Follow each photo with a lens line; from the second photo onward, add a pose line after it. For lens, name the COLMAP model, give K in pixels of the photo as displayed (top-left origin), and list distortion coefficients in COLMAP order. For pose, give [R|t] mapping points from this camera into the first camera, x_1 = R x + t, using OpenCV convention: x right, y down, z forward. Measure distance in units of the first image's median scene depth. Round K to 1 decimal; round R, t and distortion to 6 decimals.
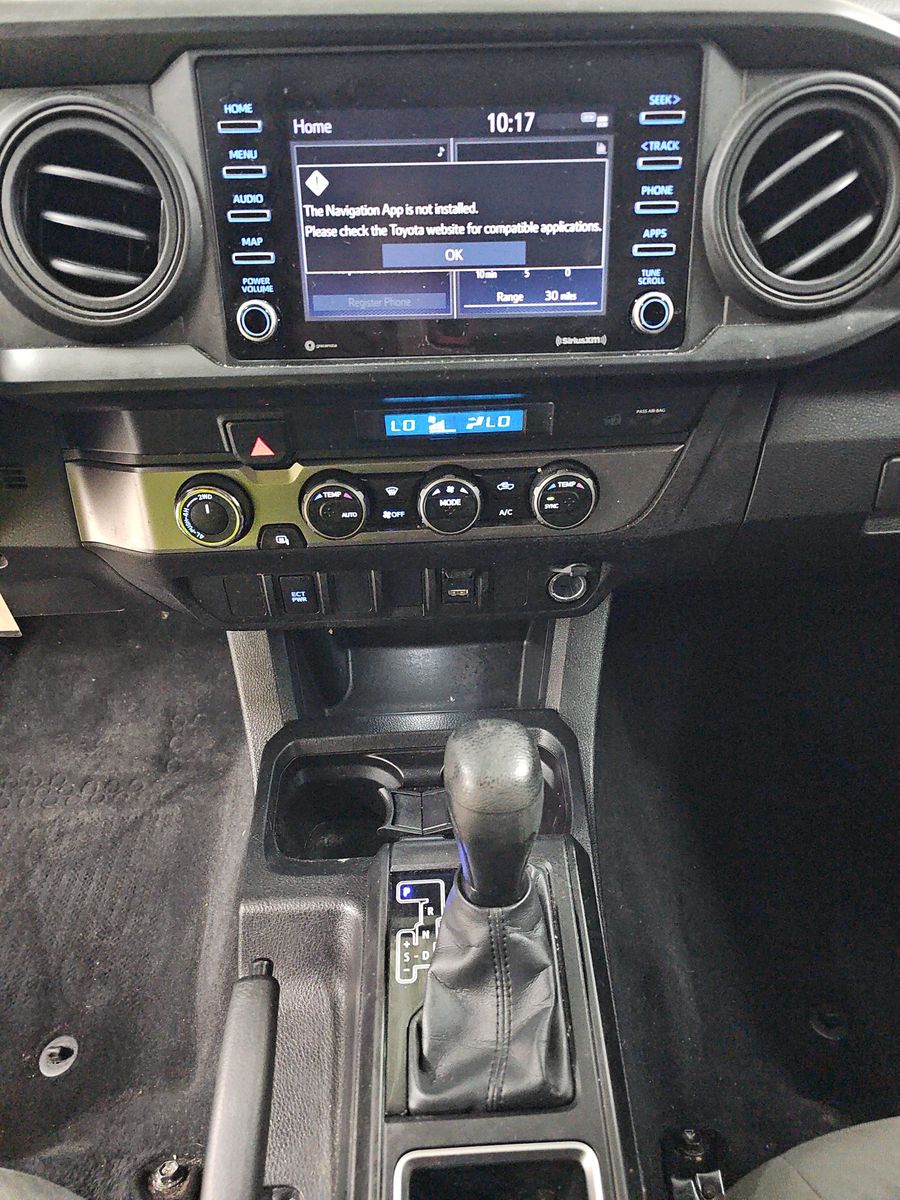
lens RADIAL K [[782.7, 0, 450.0], [0, 782.7, 600.0], [0, 0, 1]] dist [0.036440, -0.001558]
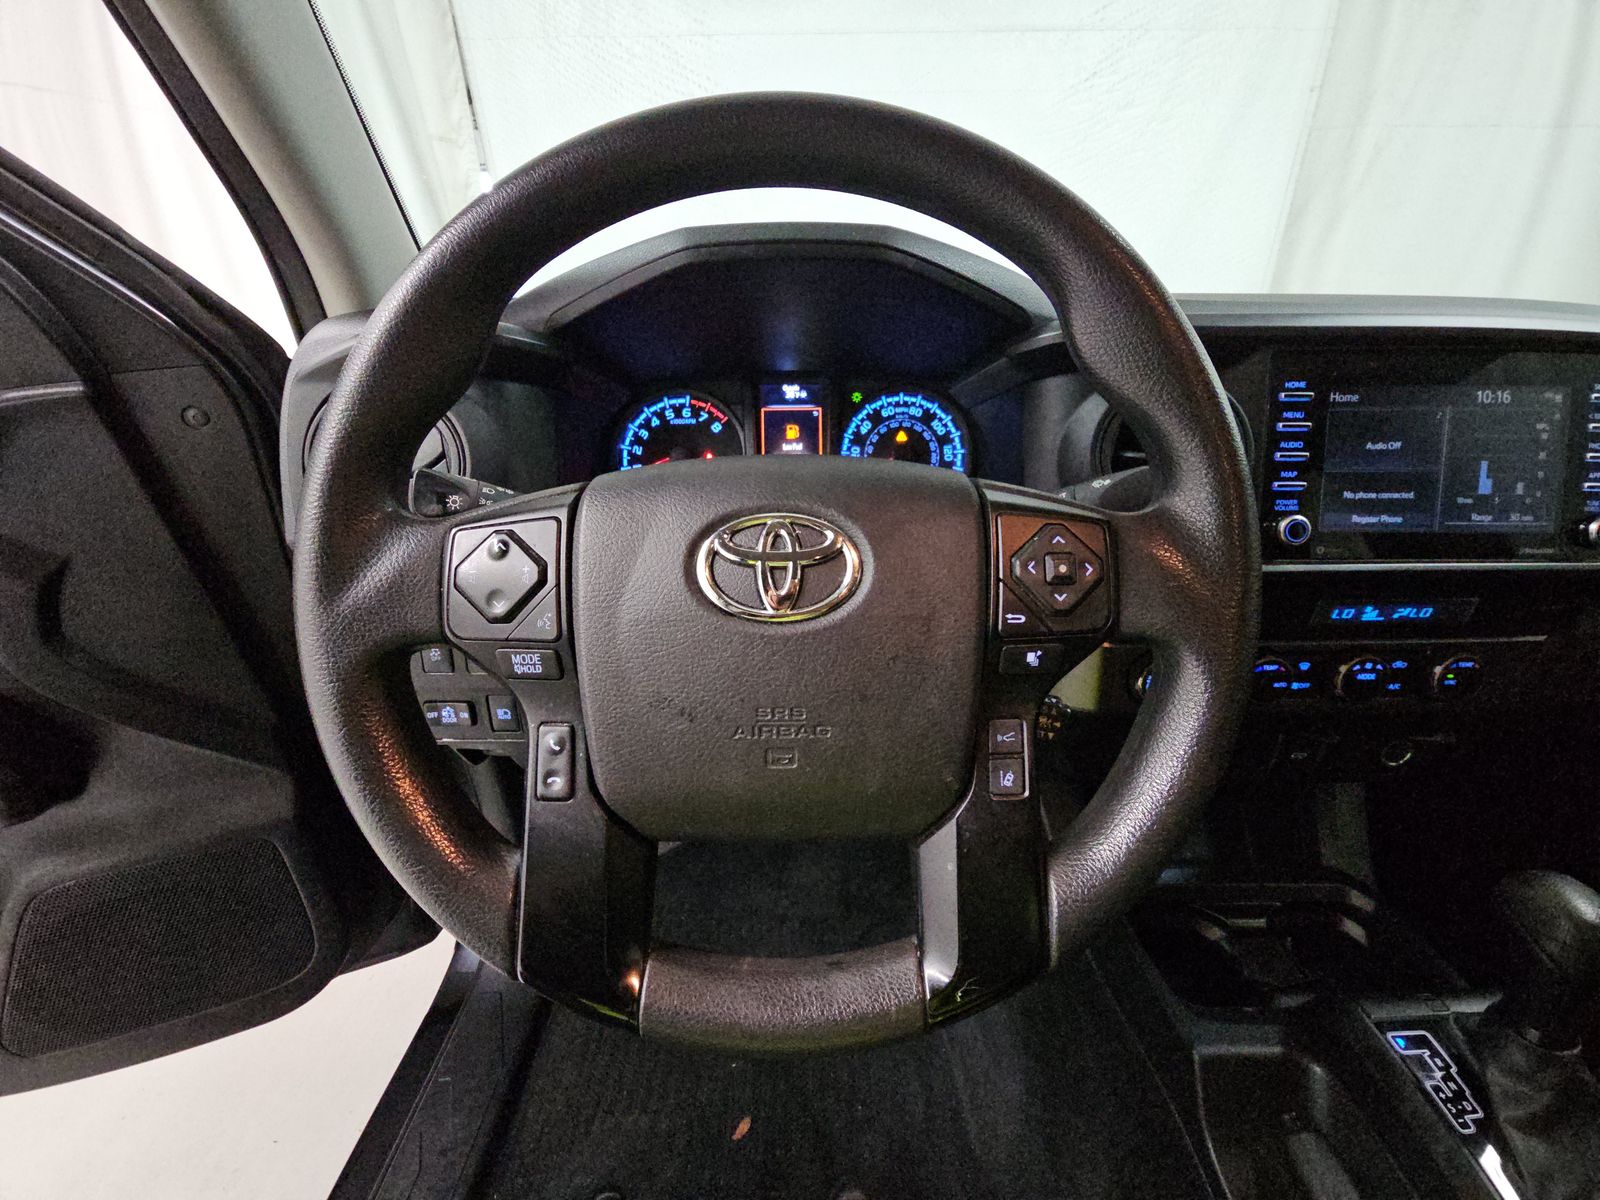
lens RADIAL K [[657.6, 0, 800.0], [0, 657.6, 600.0], [0, 0, 1]] dist [0.001341, -0.000024]
pose [[0.999628, 0.024408, -0.012205, -0.861052], [-0.026605, 0.971191, -0.236812, 0.022626], [0.006073, 0.237049, 0.971479, -0.009421]]
